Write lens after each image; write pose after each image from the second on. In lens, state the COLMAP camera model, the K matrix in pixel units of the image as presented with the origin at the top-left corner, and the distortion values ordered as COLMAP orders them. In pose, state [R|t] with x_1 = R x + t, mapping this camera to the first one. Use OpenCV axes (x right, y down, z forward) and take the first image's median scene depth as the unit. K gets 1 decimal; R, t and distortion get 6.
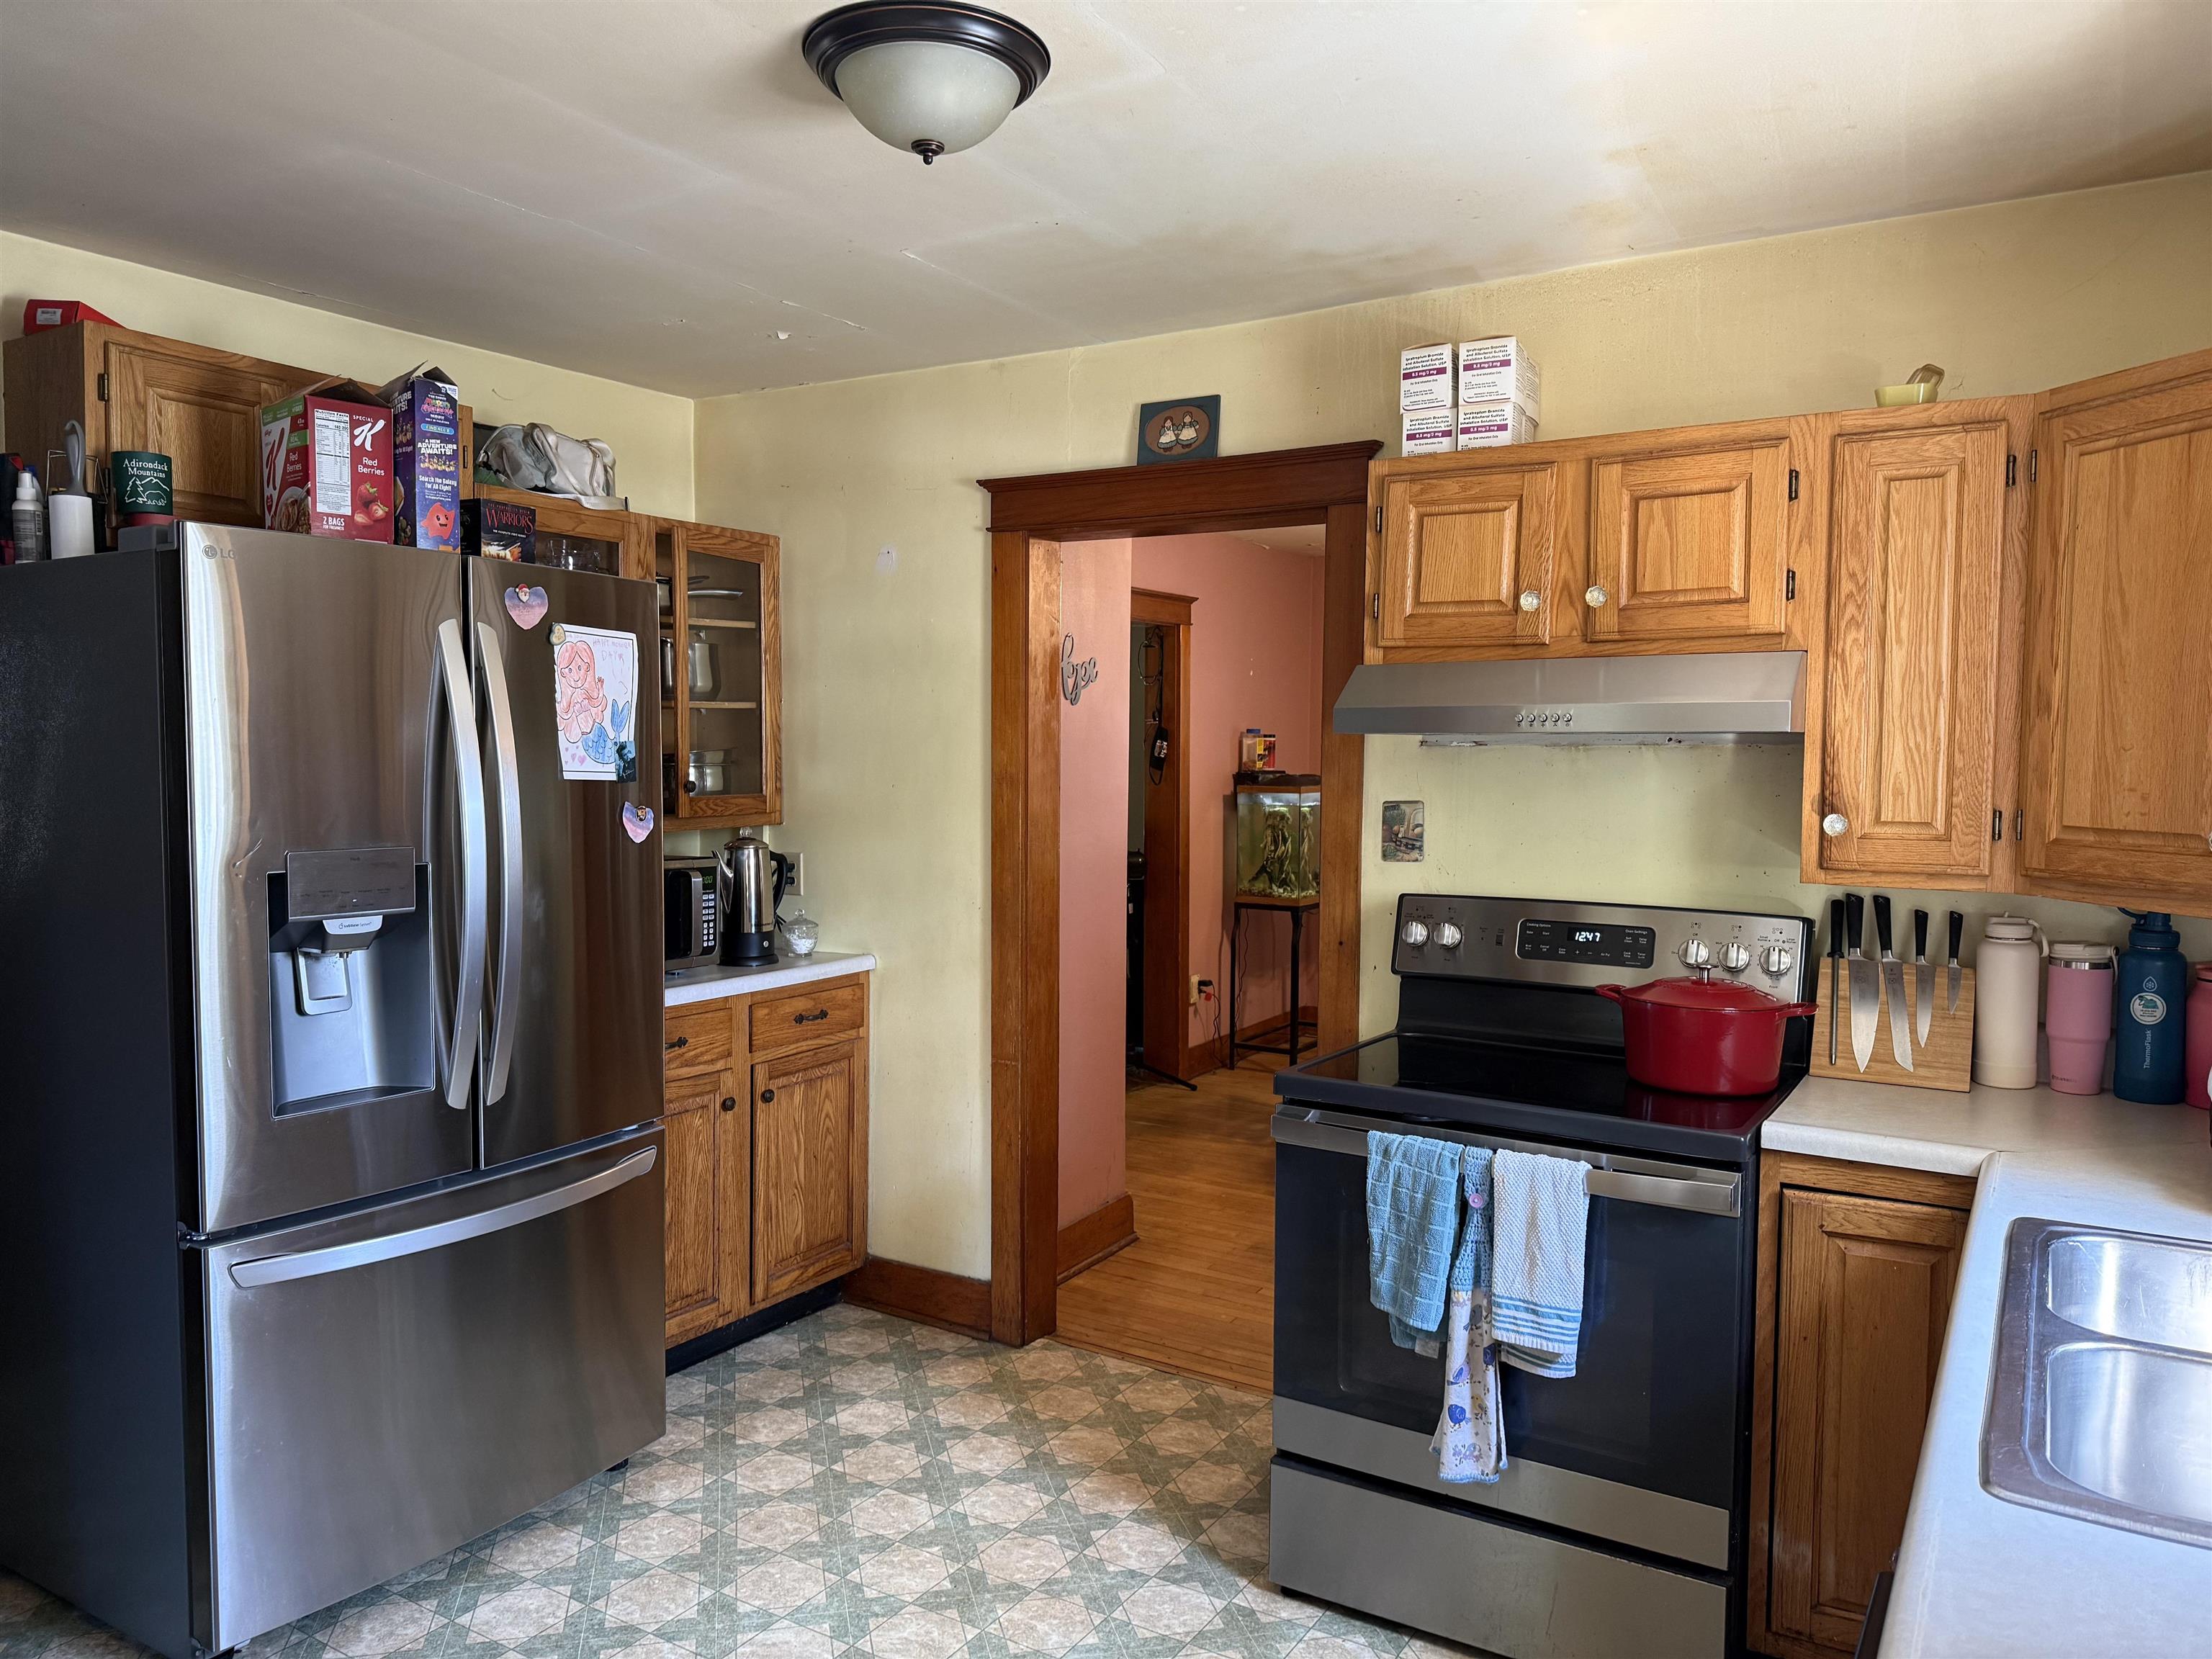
lens RADIAL K [[1526.8, 0, 1118.7], [0, 1526.8, 838.6], [0, 0, 1]] dist [0.111835, -0.190674]
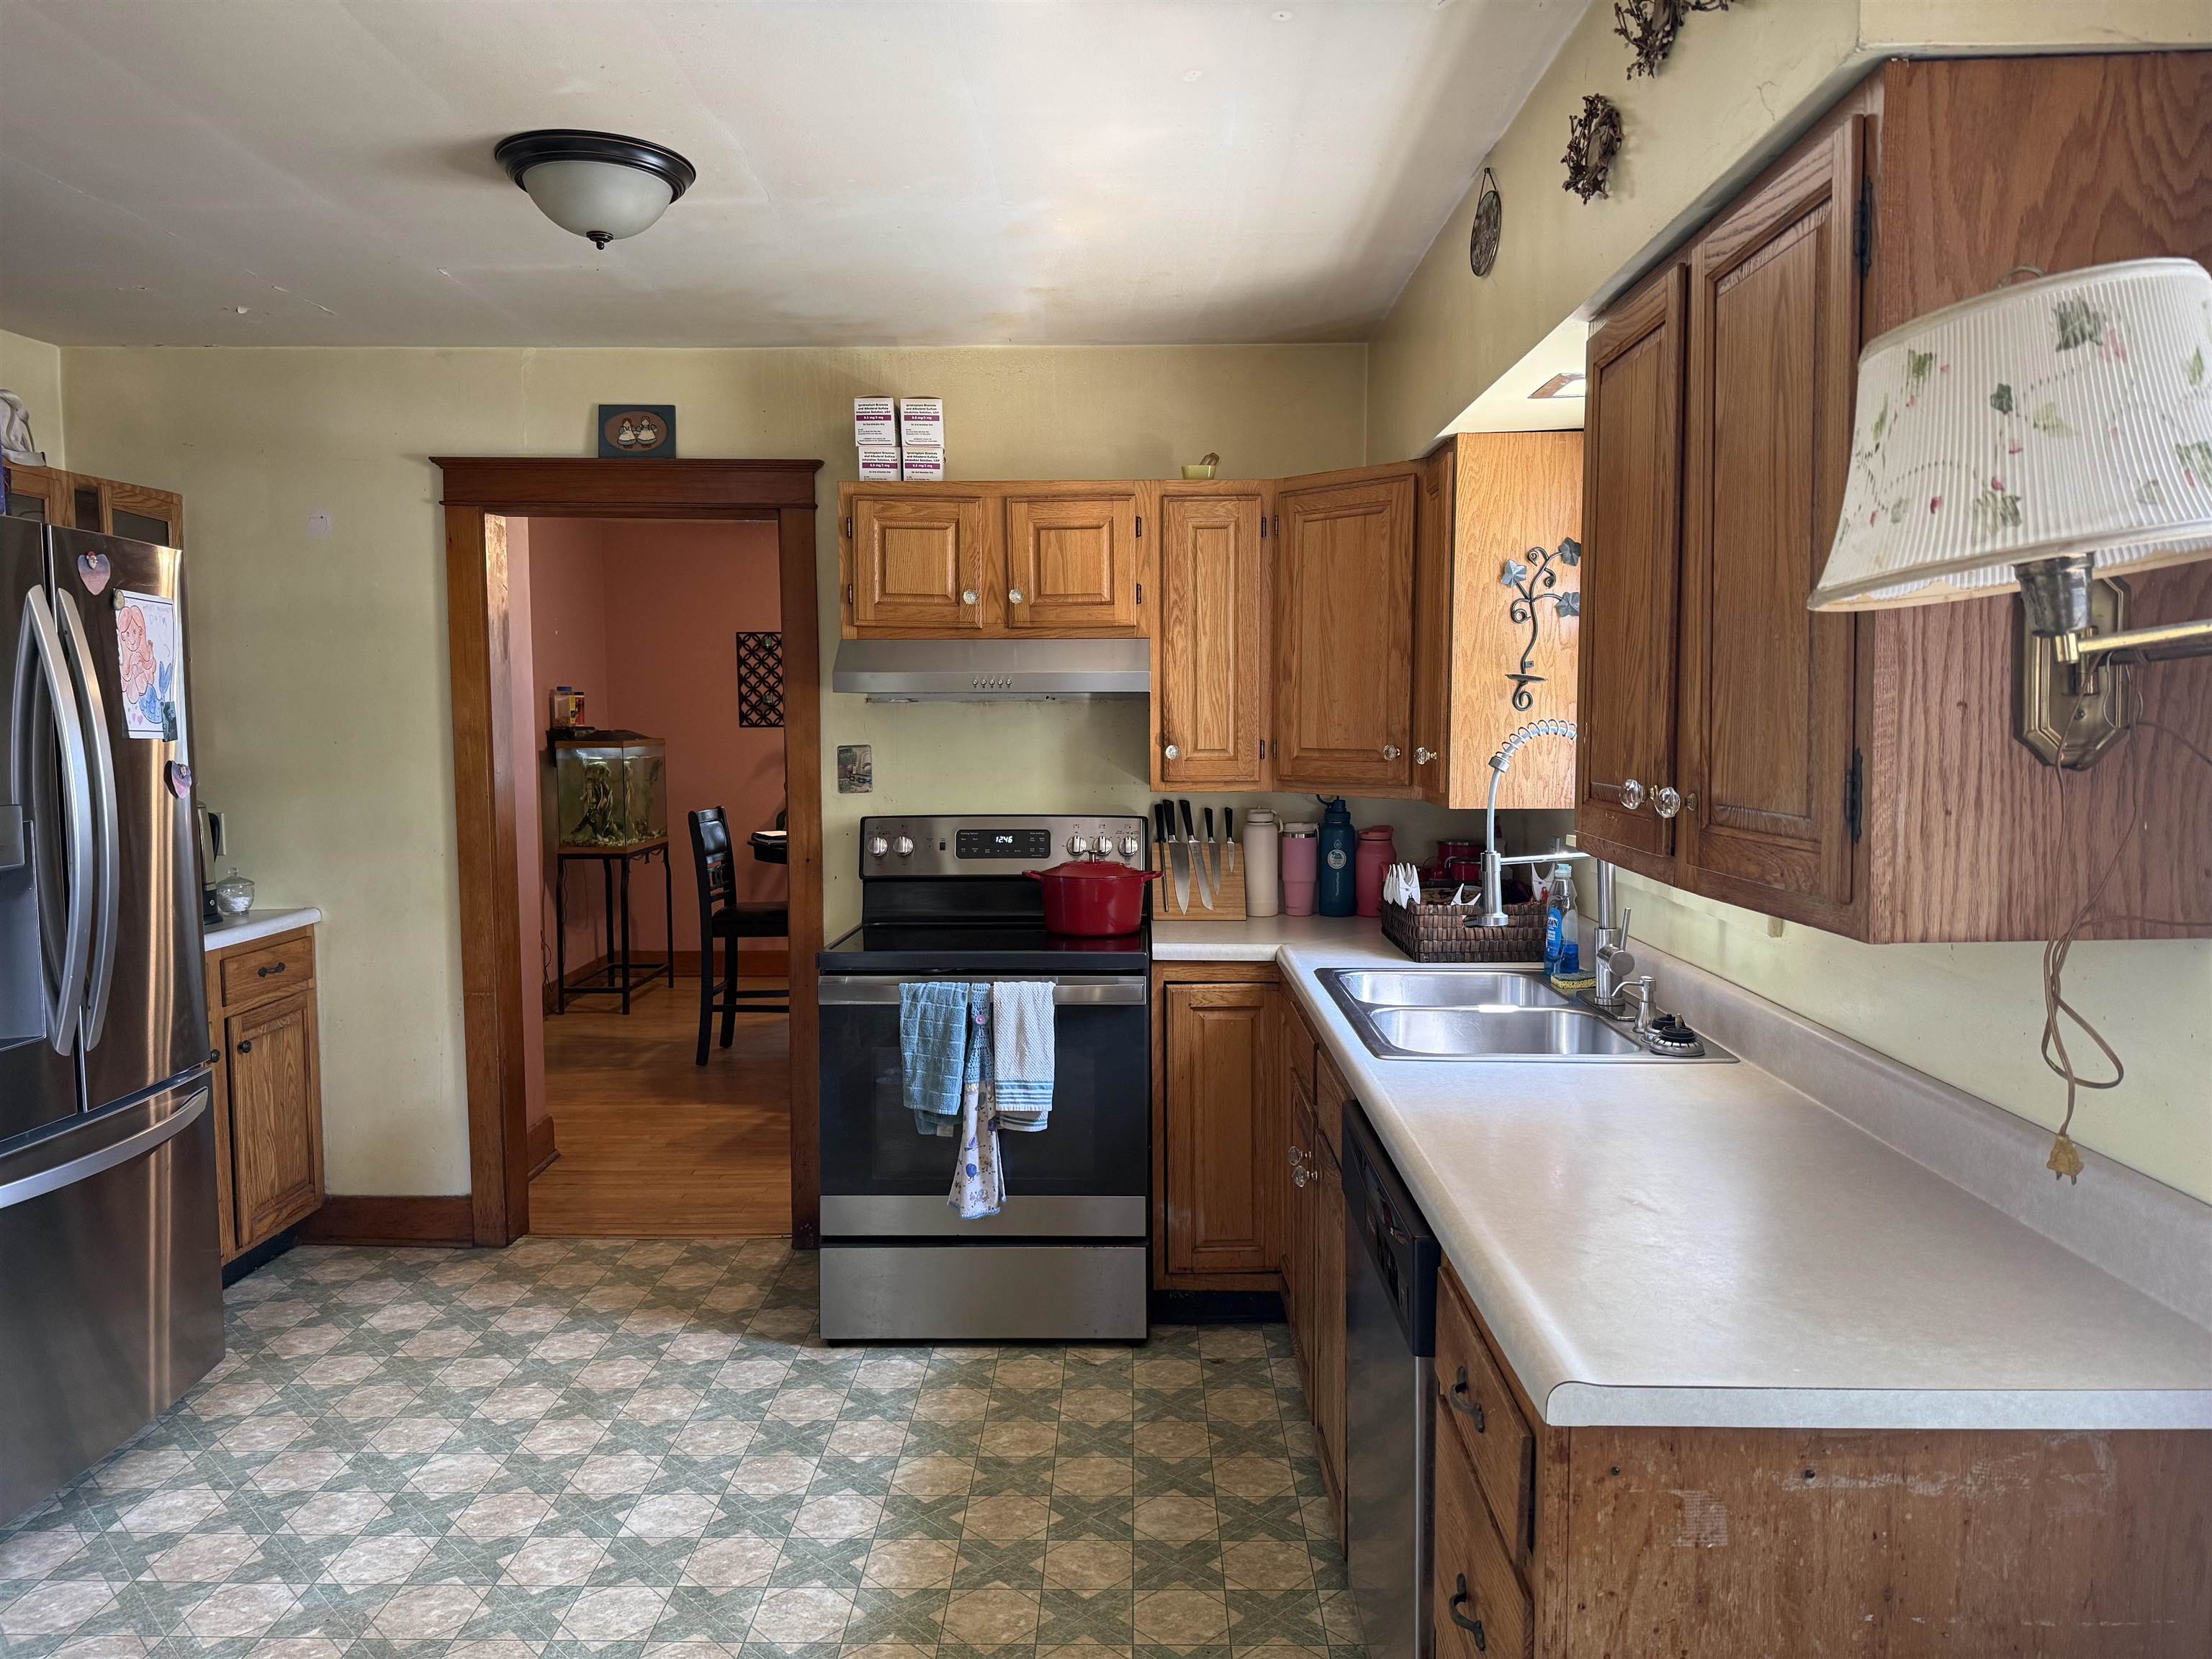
lens RADIAL K [[1531.5, 0, 1118.3], [0, 1531.5, 835.8], [0, 0, 1]] dist [0.114113, -0.154900]
pose [[0.857535, -0.052047, 0.511786, -0.326009], [0.039161, 0.998587, 0.035936, 0.015167], [-0.512933, -0.010774, 0.858361, -0.247854]]
